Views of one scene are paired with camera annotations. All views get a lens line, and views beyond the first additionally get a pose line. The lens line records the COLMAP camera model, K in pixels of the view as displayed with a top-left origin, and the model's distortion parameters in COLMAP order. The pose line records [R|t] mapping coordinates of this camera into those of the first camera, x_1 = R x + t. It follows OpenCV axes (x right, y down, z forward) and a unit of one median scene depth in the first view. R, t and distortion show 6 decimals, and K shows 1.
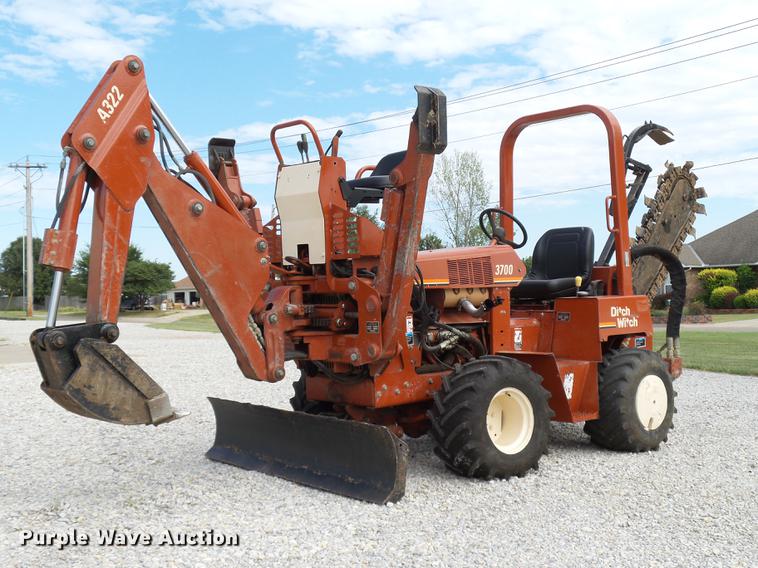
lens RADIAL K [[952.4, 0, 385.4], [0, 952.4, 286.9], [0, 0, 1]] dist [0.003653, 0.000000]
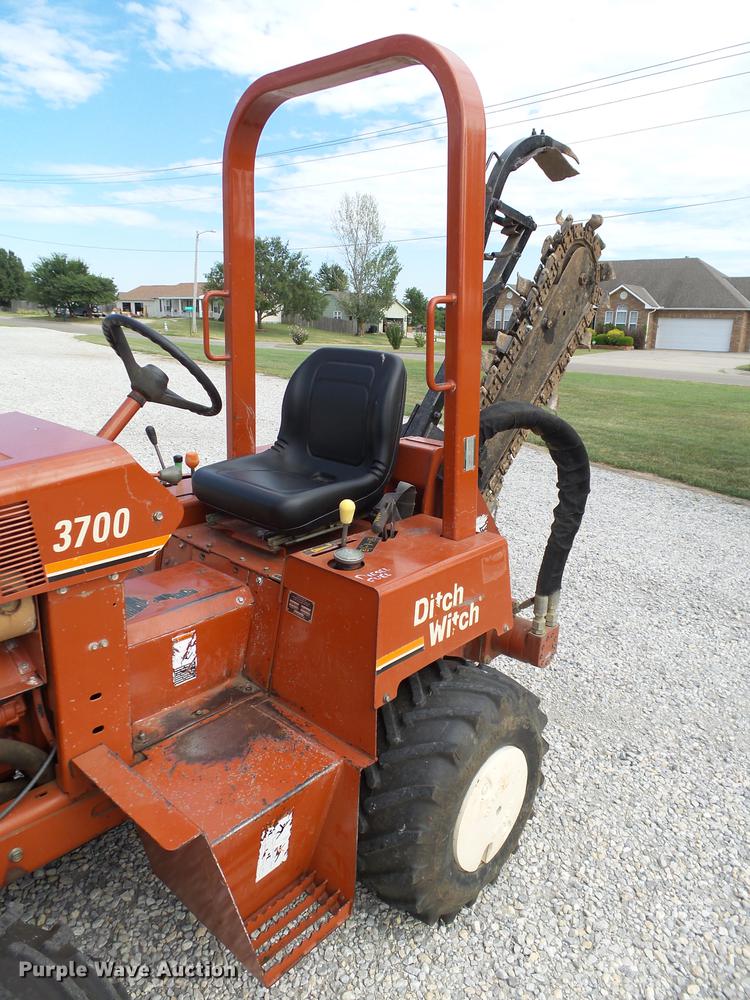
lens RADIAL K [[697.6, 0, 372.2], [0, 697.6, 497.5], [0, 0, 1]] dist [-0.013637, 0.004547]
pose [[0.994393, 0.025712, 0.102573, 0.200505], [-0.052201, 0.962922, 0.264683, -0.099616], [-0.091964, -0.268553, 0.958865, 0.785032]]
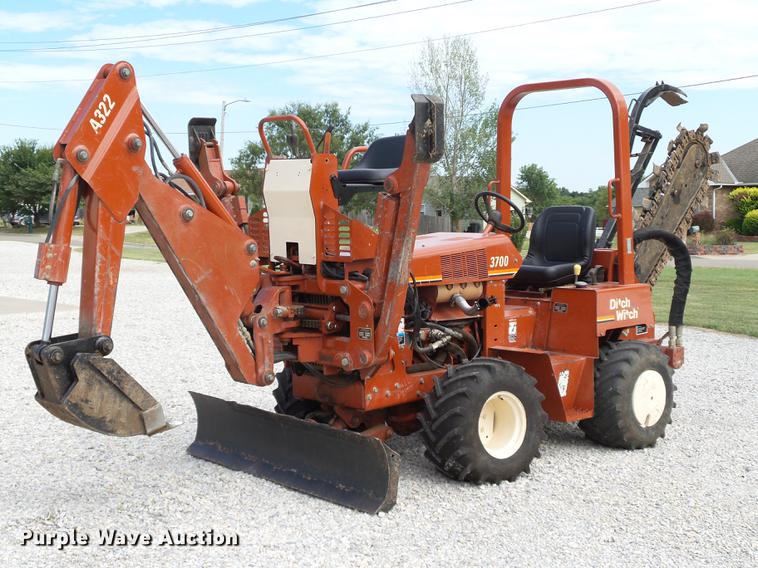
lens RADIAL K [[1151.4, 0, 376.0], [0, 1151.4, 287.5], [0, 0, 1]] dist [-0.002722, 0.000000]
pose [[0.999797, 0.009929, 0.017520, -0.019622], [-0.011317, 0.996652, 0.080977, -0.086531], [-0.016658, -0.081159, 0.996562, -0.155614]]
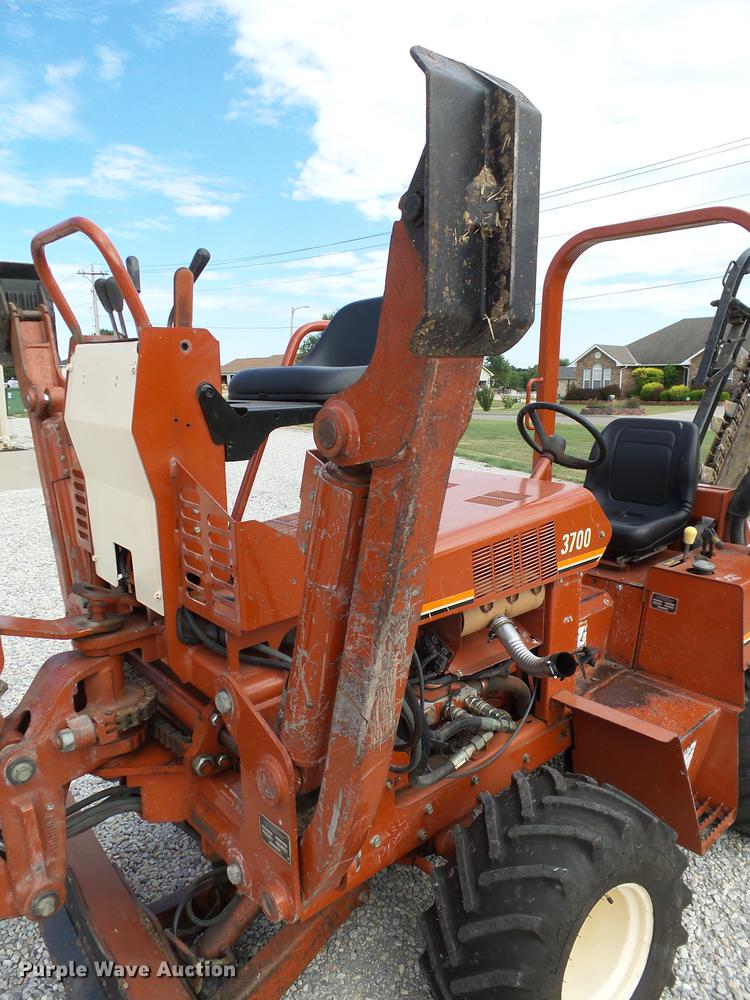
lens RADIAL K [[697.6, 0, 374.1], [0, 697.6, 497.9], [0, 0, 1]] dist [-0.013637, 0.004547]
pose [[0.999793, 0.018659, -0.008094, 0.019679], [-0.016860, 0.982913, 0.183297, -0.109917], [0.011376, -0.183122, 0.983024, 0.654176]]
